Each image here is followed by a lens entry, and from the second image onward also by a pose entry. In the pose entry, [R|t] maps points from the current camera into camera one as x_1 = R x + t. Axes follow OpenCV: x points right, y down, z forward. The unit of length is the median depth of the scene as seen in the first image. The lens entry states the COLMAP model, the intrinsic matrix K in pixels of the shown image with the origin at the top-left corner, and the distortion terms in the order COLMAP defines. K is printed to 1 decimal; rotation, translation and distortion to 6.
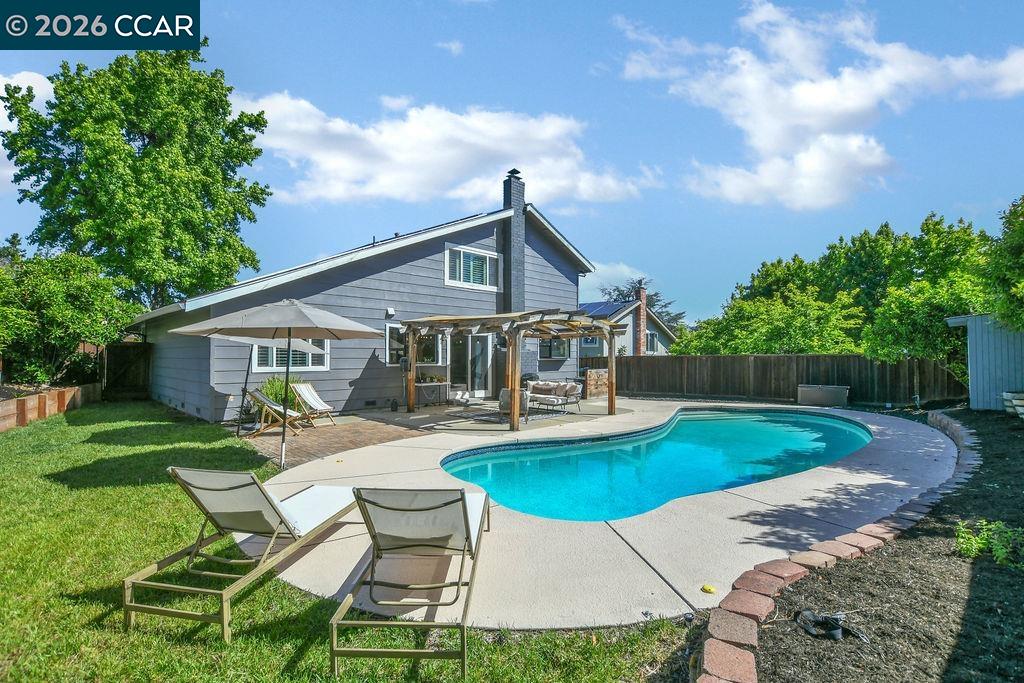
lens RADIAL K [[481.8, 0, 508.2], [0, 481.8, 340.6], [0, 0, 1]] dist [-0.034166, 0.006603]
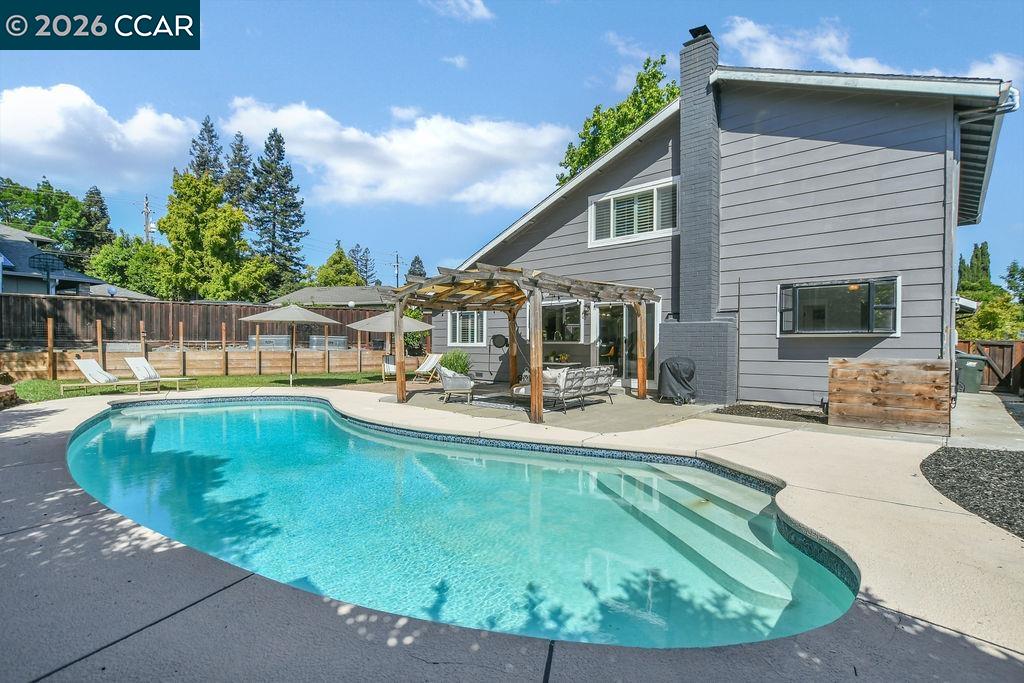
lens RADIAL K [[481.8, 0, 515.3], [0, 481.8, 352.3], [0, 0, 1]] dist [-0.034166, 0.006603]
pose [[0.036842, 0.018506, -0.999150, 0.706476], [0.038605, 0.999056, 0.019928, 0.044770], [0.998575, -0.039307, 0.036093, 0.828140]]
